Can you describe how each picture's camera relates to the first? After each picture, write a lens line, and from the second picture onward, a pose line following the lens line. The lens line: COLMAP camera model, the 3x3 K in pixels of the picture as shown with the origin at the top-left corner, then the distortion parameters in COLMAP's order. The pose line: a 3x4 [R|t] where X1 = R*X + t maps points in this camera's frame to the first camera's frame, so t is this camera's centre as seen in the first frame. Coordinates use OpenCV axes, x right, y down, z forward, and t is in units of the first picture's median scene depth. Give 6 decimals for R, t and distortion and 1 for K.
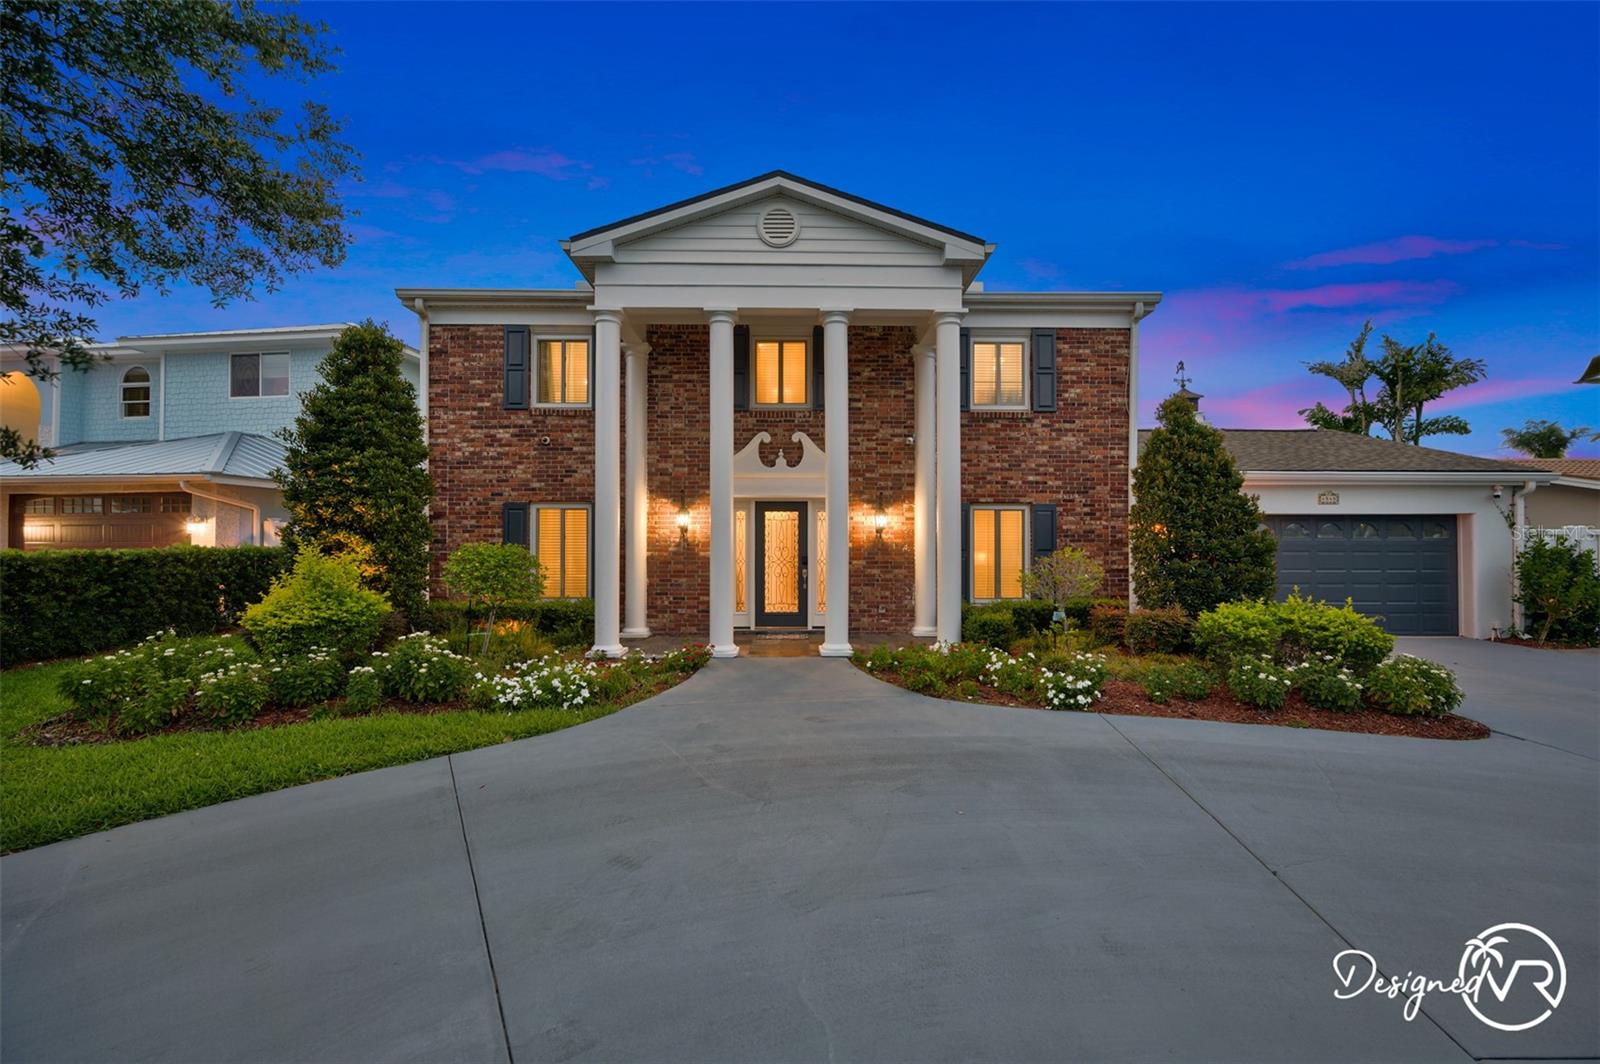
lens RADIAL K [[643.0, 0, 803.3], [0, 643.0, 536.2], [0, 0, 1]] dist [0.001967, 0.000189]
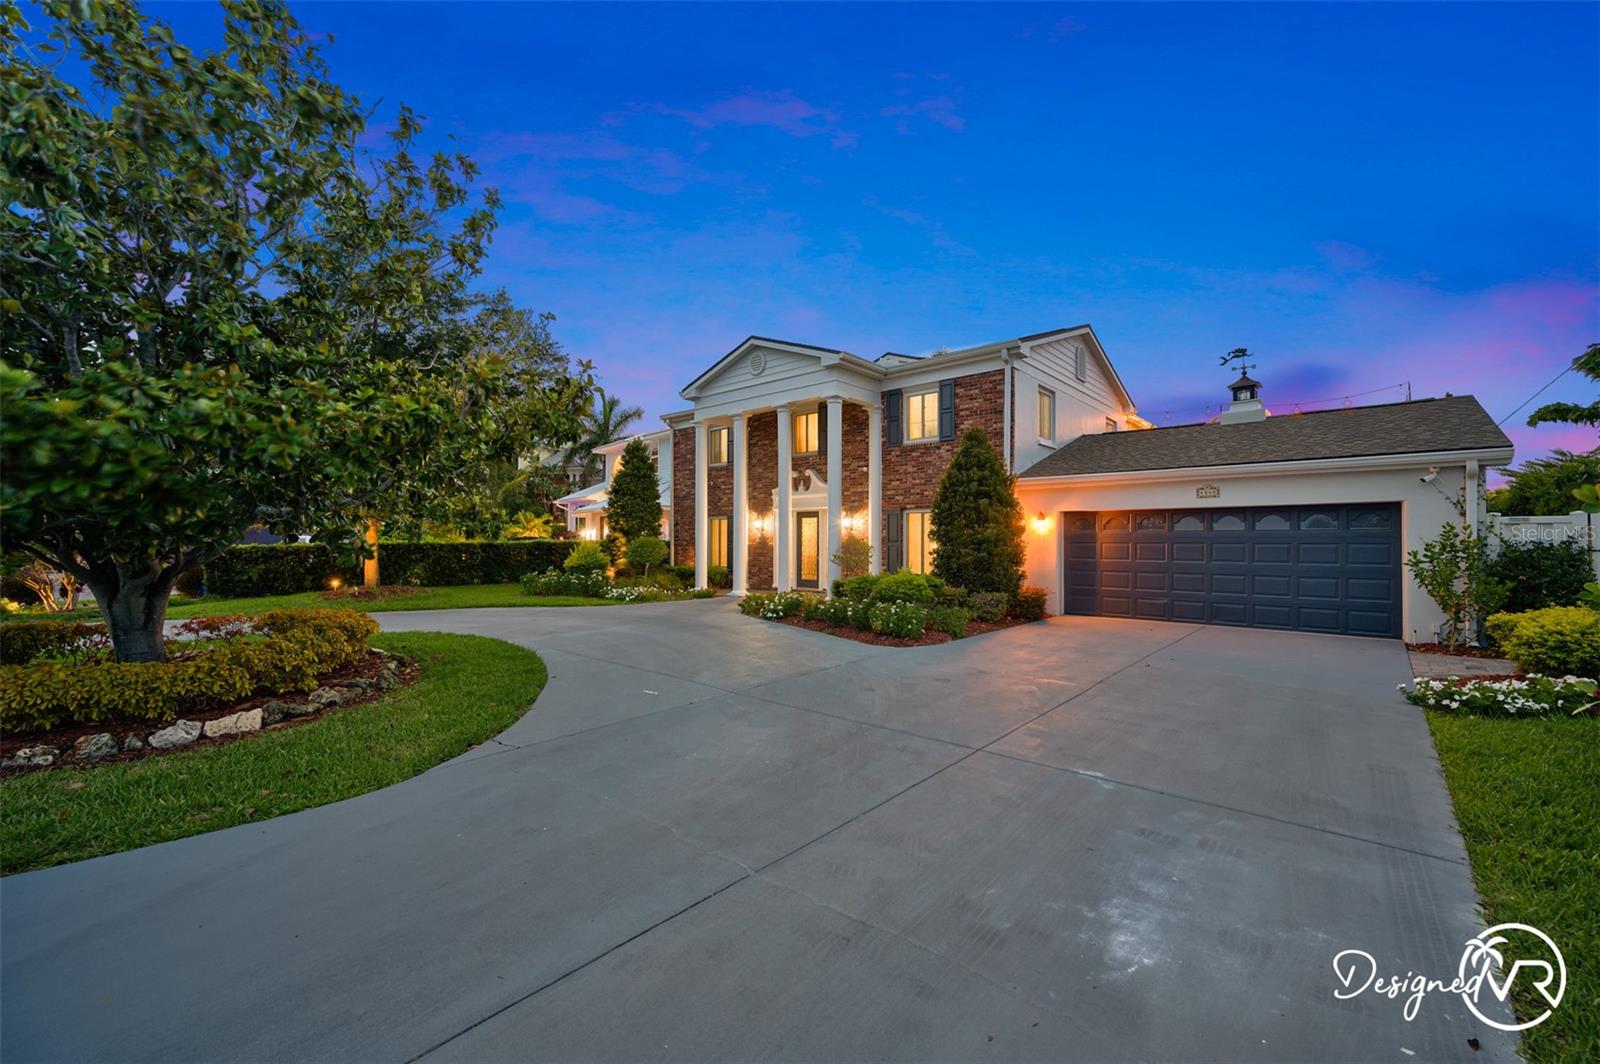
lens RADIAL K [[643.0, 0, 803.3], [0, 643.0, 536.2], [0, 0, 1]] dist [0.001967, 0.000189]
pose [[0.736408, -0.004622, -0.676522, 1.080289], [0.004853, 0.999987, -0.001550, 0.011279], [0.676521, -0.002142, 0.736421, -0.218492]]
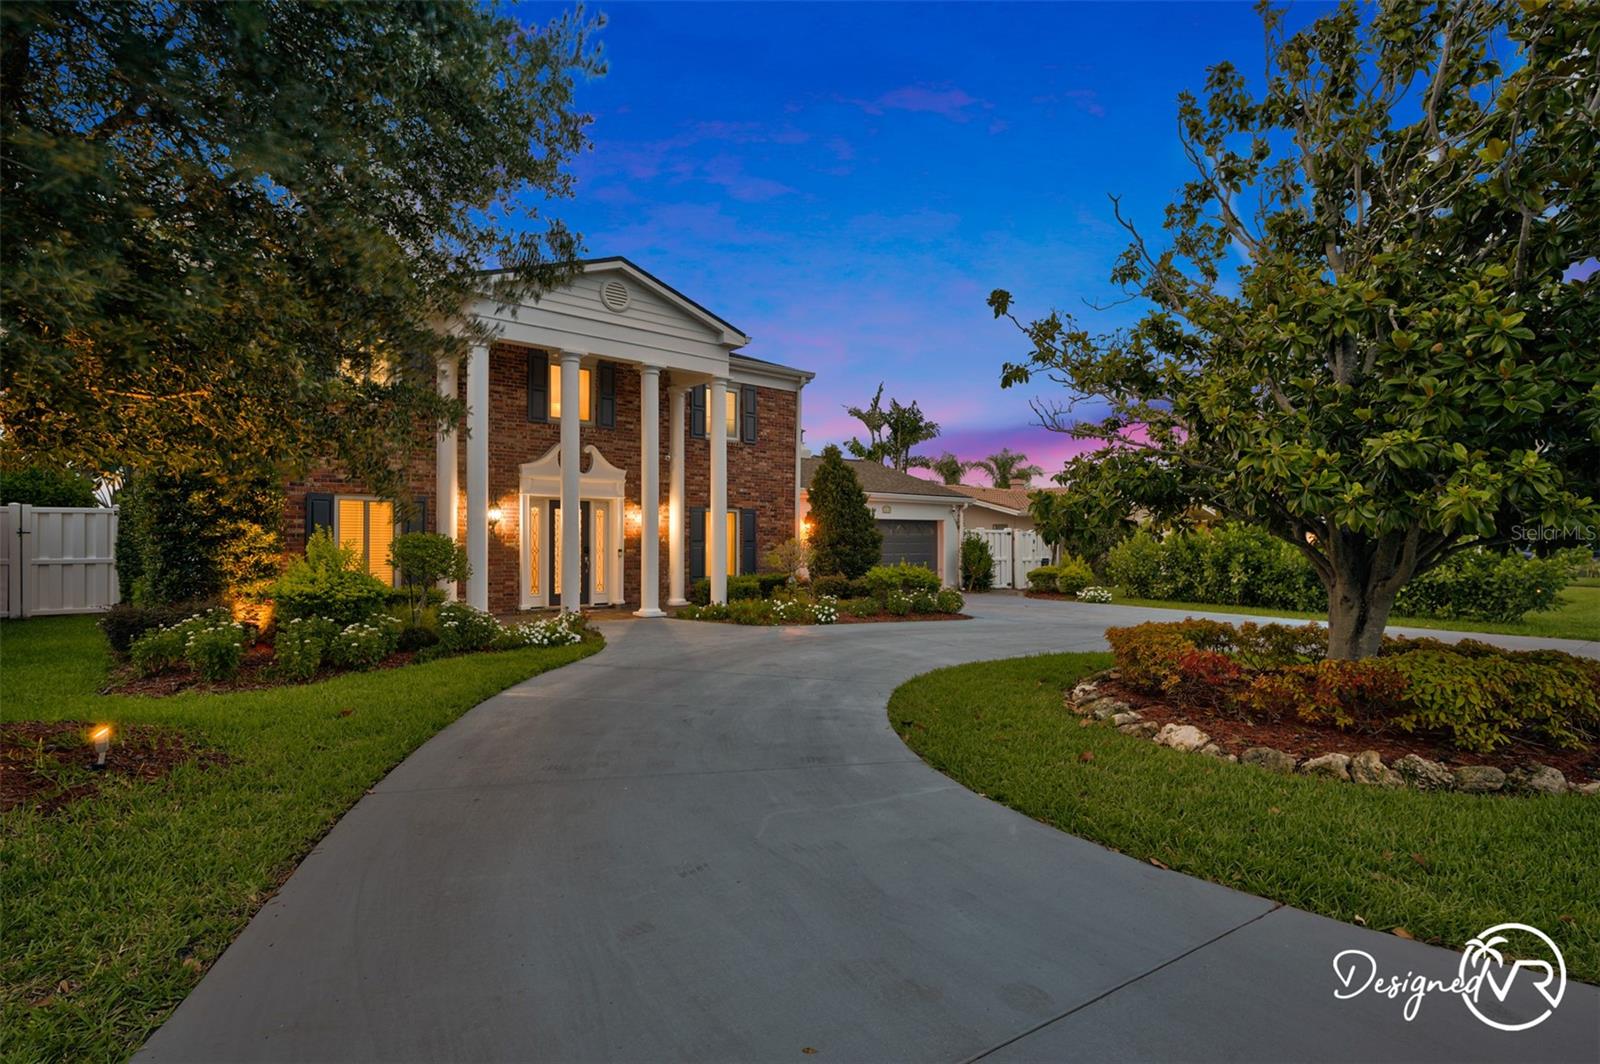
lens RADIAL K [[794.9, 0, 807.5], [0, 794.9, 538.7], [0, 0, 1]] dist [0.000489, -0.000599]
pose [[0.764299, 0.001669, 0.644860, -0.660738], [-0.005790, 0.999974, 0.004274, 0.008142], [-0.644836, -0.007000, 0.764289, -0.426263]]
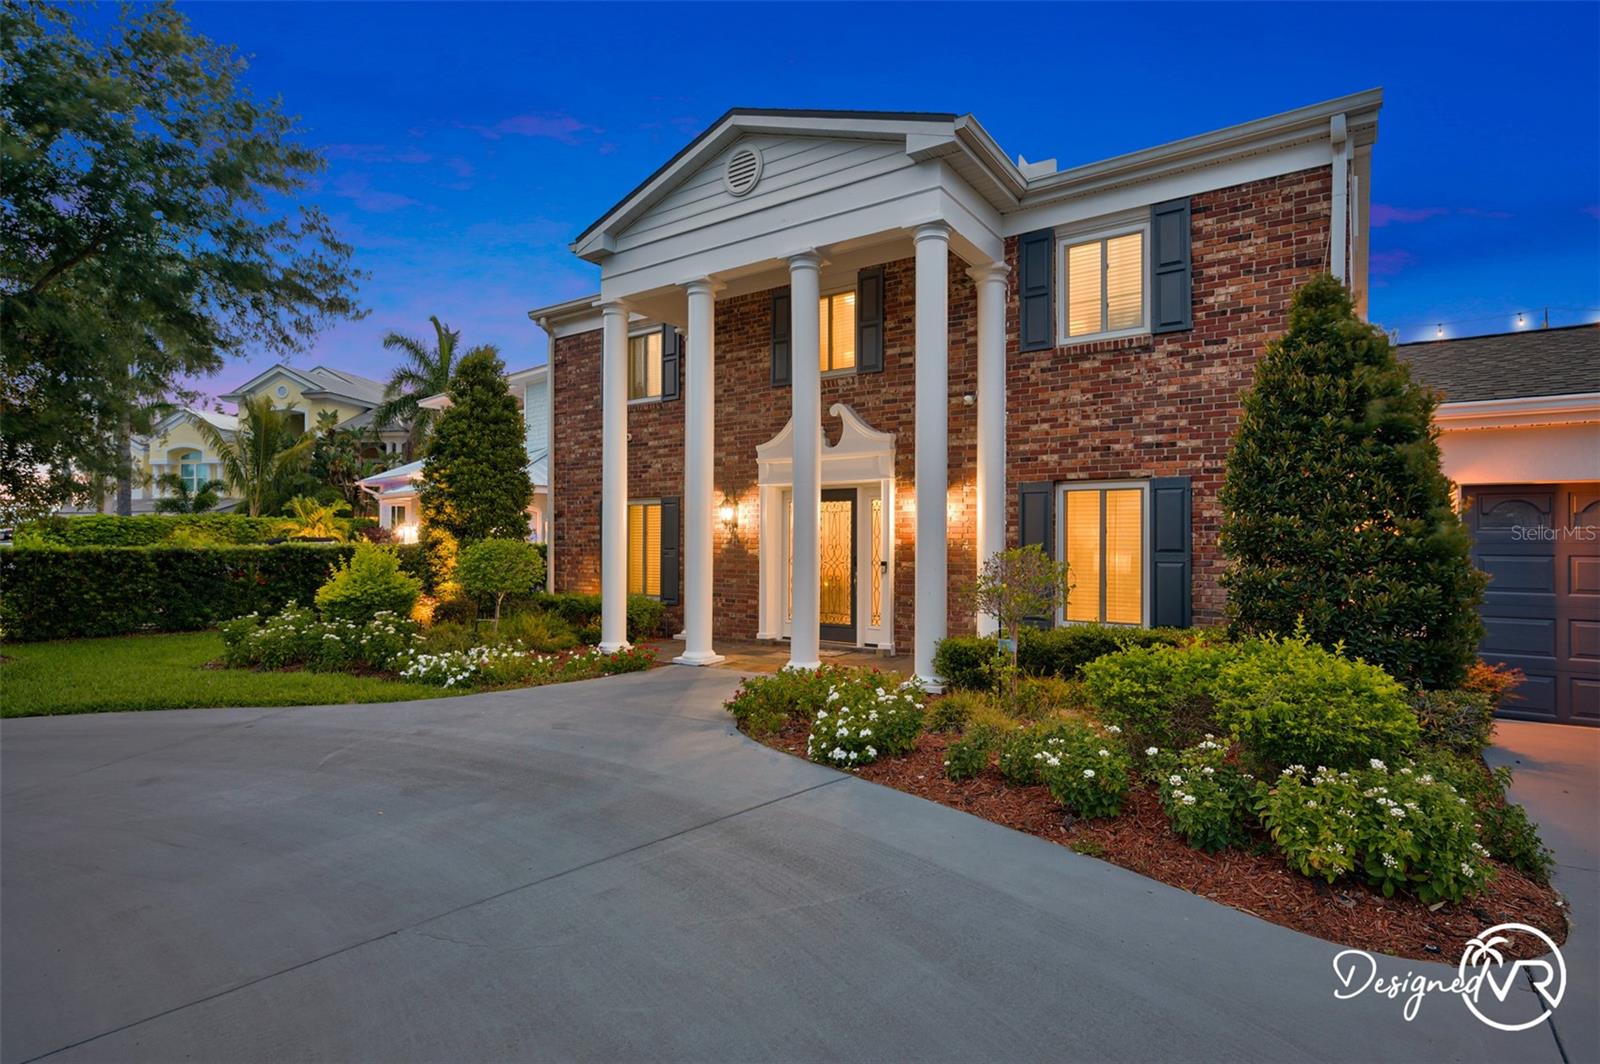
lens RADIAL K [[794.9, 0, 807.5], [0, 794.9, 538.7], [0, 0, 1]] dist [0.000489, -0.000599]
pose [[0.812335, -0.001223, -0.583190, 0.542987], [0.002508, 0.999996, 0.001397, 0.008185], [0.583186, -0.002597, 0.812335, 0.153931]]
